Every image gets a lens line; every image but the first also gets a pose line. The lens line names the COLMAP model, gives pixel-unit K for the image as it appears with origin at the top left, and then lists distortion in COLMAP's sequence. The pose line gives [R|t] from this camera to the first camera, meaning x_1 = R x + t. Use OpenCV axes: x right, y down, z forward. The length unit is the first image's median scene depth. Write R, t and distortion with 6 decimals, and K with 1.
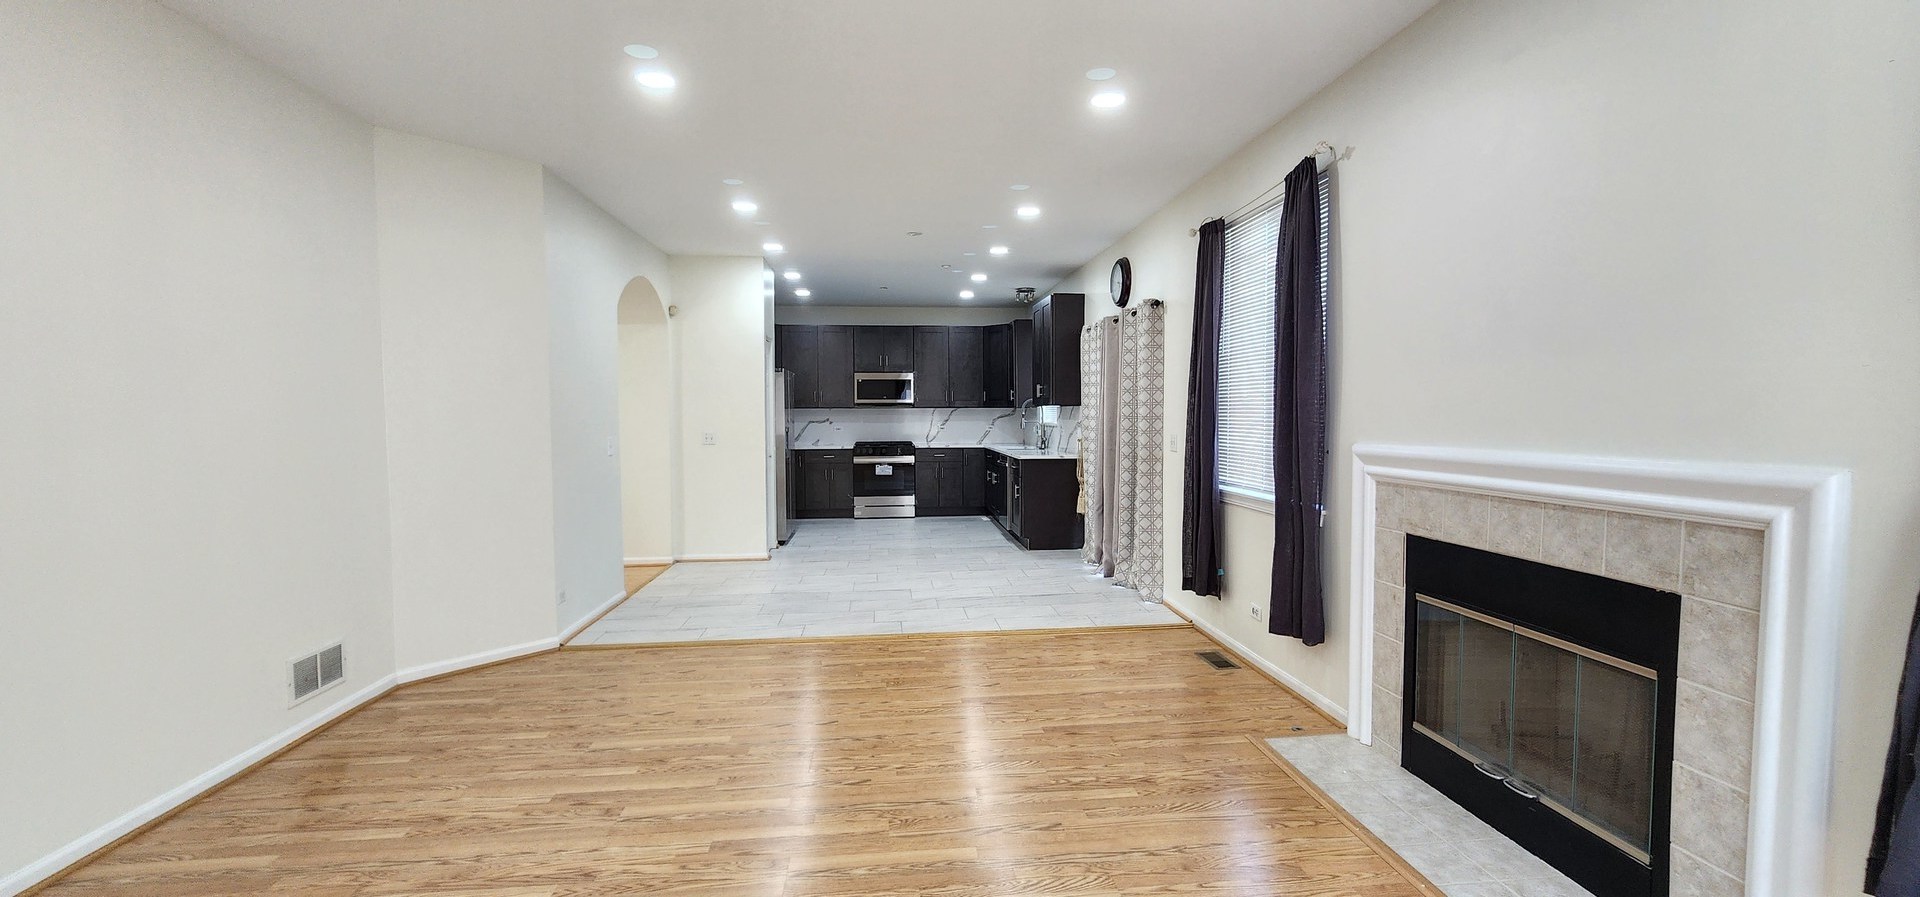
lens RADIAL K [[789.0, 0, 964.9], [0, 789.0, 459.1], [0, 0, 1]] dist [-0.008533, 0.001899]
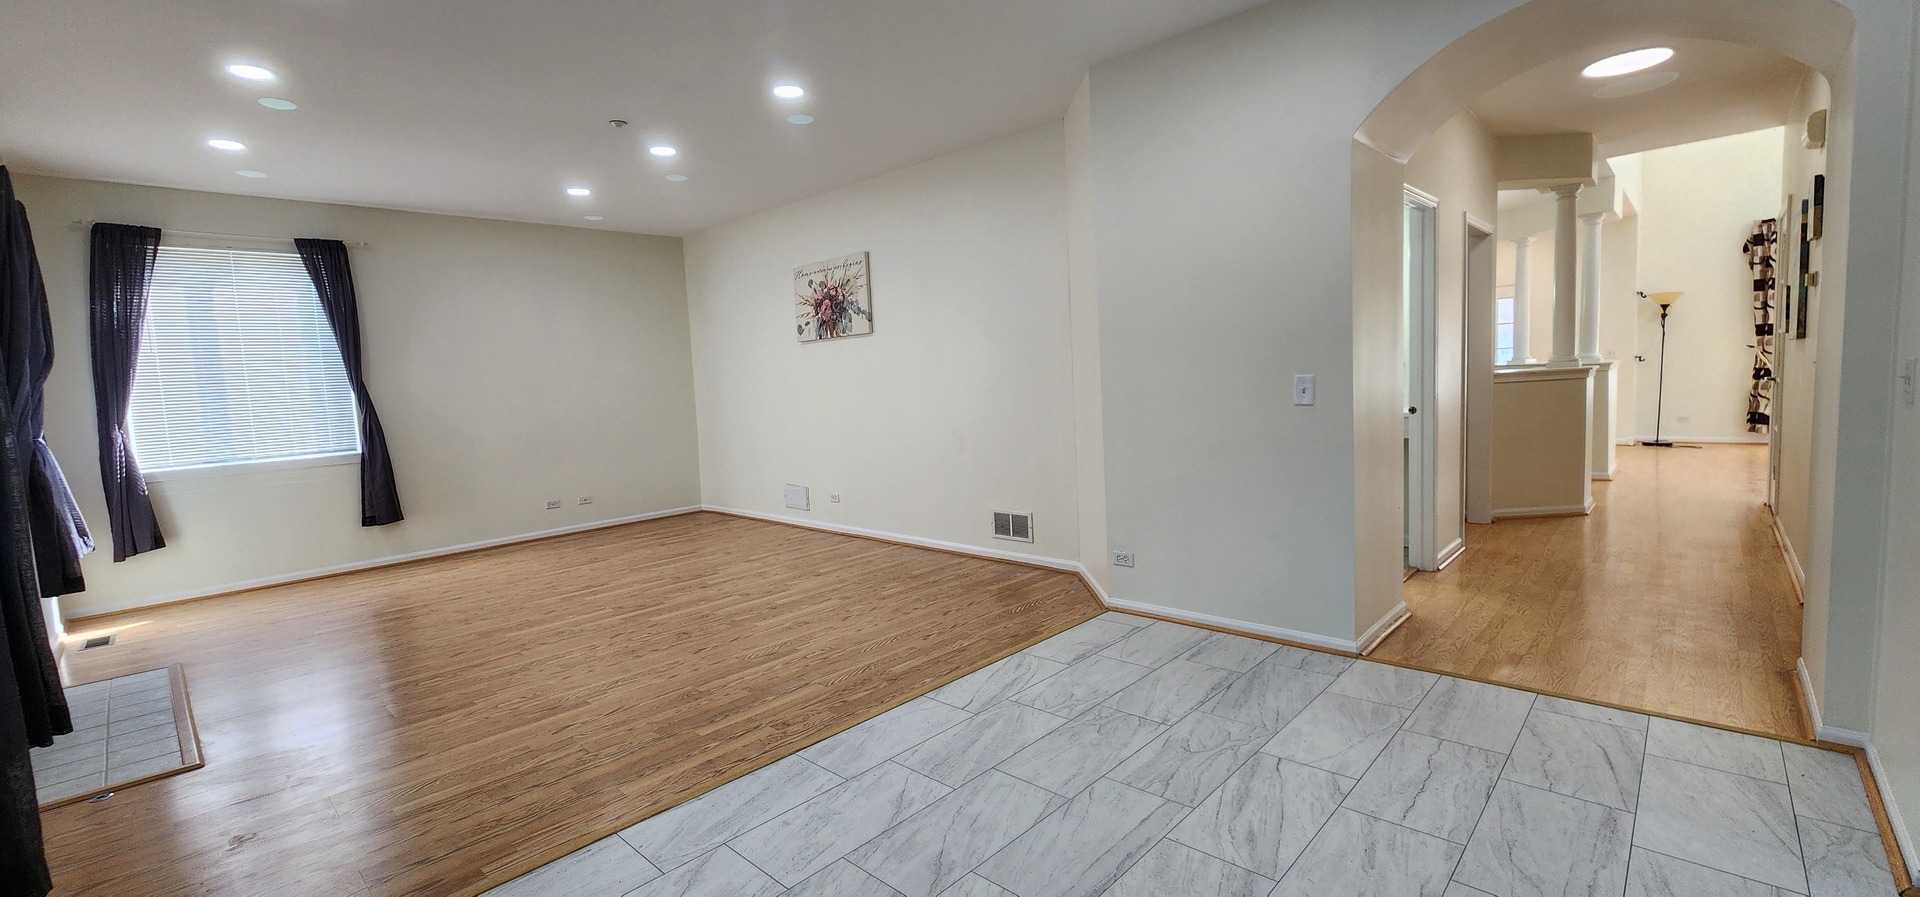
lens RADIAL K [[789.0, 0, 959.1], [0, 789.0, 442.2], [0, 0, 1]] dist [-0.008533, 0.001899]
pose [[-0.755333, 0.096576, -0.648186, 0.189315], [0.013267, 0.991132, 0.132214, -0.076716], [0.655207, 0.091266, -0.749916, 1.608304]]
